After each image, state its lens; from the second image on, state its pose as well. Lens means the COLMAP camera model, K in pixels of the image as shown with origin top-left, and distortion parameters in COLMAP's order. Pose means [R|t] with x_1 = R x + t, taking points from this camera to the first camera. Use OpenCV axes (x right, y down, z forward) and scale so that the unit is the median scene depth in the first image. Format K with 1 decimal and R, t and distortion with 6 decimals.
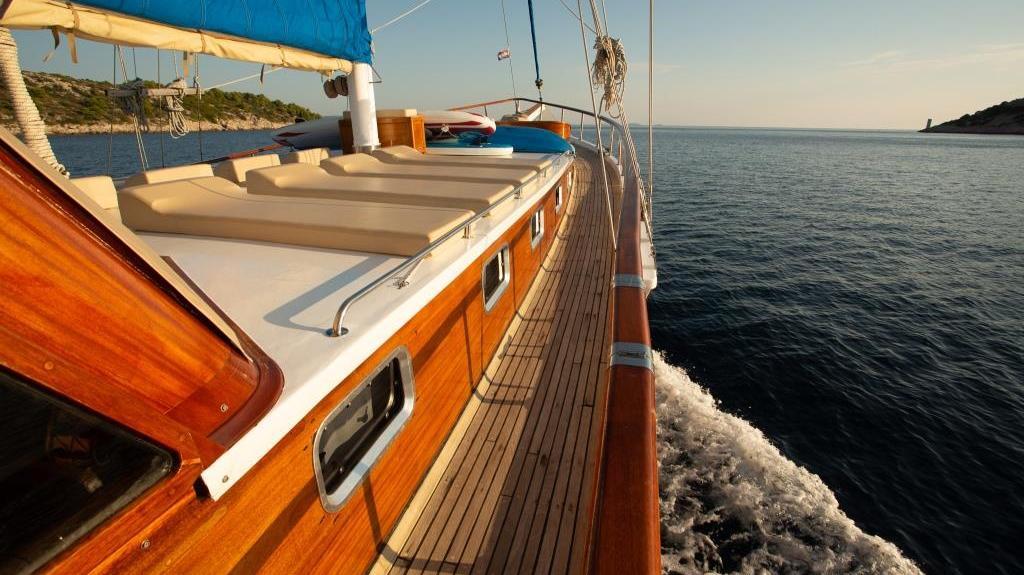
lens RADIAL K [[457.2, 0, 512.0], [0, 457.2, 287.5], [0, 0, 1]] dist [0.003262, 0.000864]
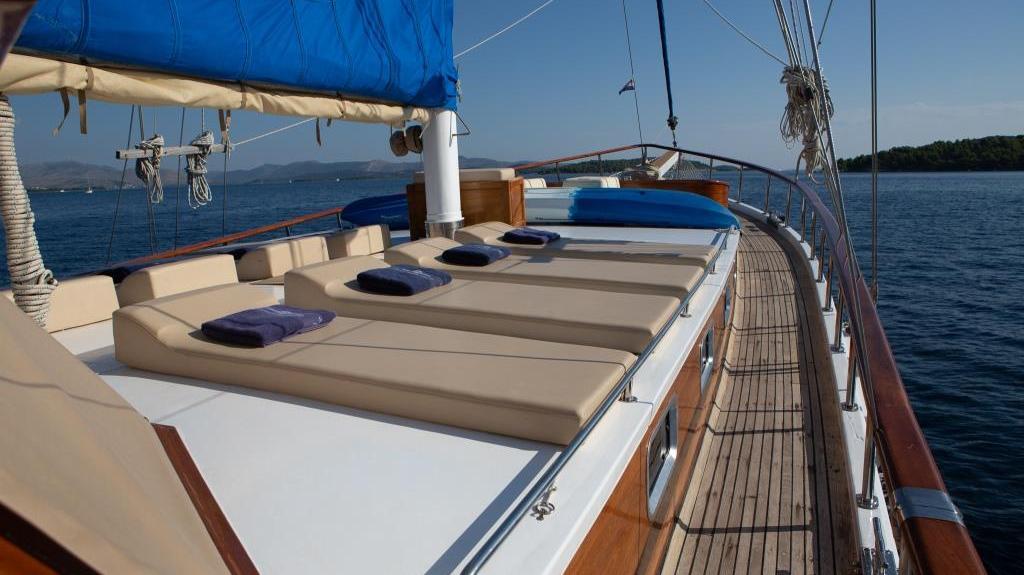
lens RADIAL K [[609.8, 0, 512.0], [0, 609.8, 287.5], [0, 0, 1]] dist [-0.016310, 0.000847]
pose [[0.992763, 0.018800, -0.118611, -0.103439], [-0.033076, 0.992275, -0.119567, -0.102795], [0.115447, 0.122625, 0.985716, 0.107506]]
